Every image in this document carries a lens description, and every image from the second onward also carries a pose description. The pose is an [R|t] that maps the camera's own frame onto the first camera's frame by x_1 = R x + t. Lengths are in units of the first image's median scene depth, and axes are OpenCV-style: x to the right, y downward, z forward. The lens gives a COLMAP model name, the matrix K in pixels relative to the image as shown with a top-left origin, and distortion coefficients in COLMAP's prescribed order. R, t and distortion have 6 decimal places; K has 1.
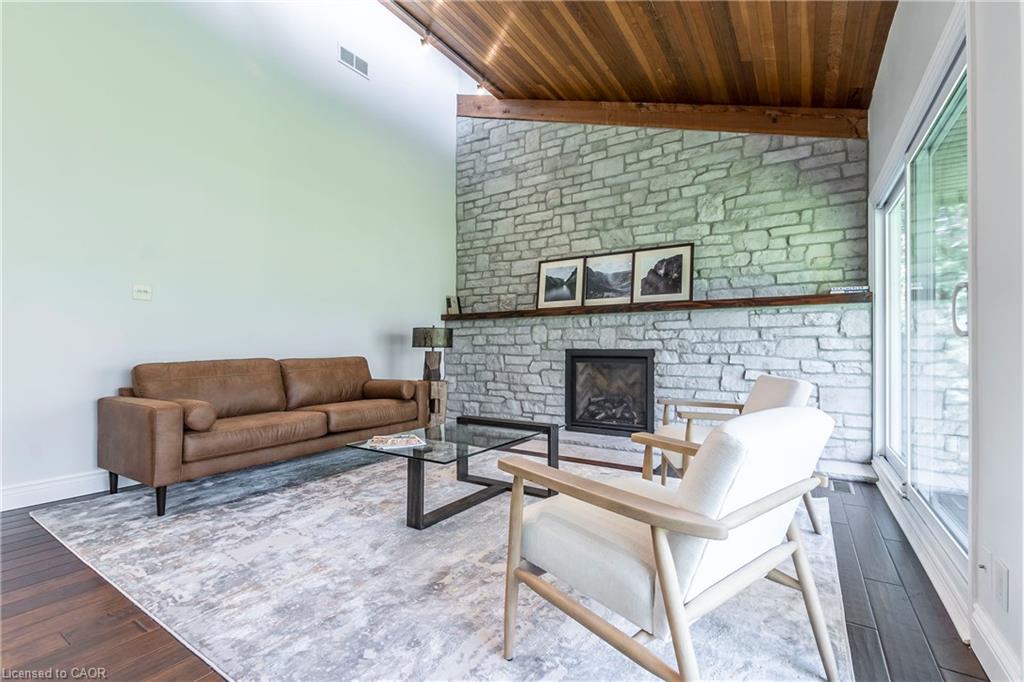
lens RADIAL K [[457.5, 0, 512.0], [0, 457.5, 347.8], [0, 0, 1]] dist [0.001535, 0.000376]
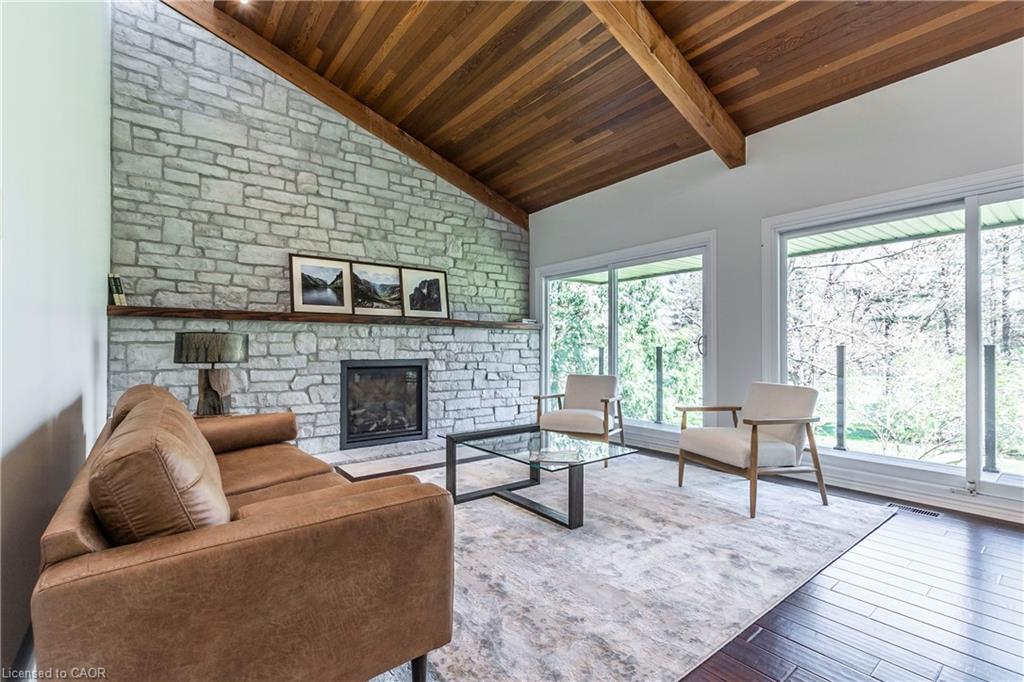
lens RADIAL K [[457.5, 0, 512.0], [0, 457.5, 347.8], [0, 0, 1]] dist [0.001535, 0.000376]
pose [[0.321799, -0.001077, 0.946808, -0.643744], [-0.002496, 0.999995, 0.001986, -0.025012], [-0.946805, -0.003002, 0.321794, 0.396469]]
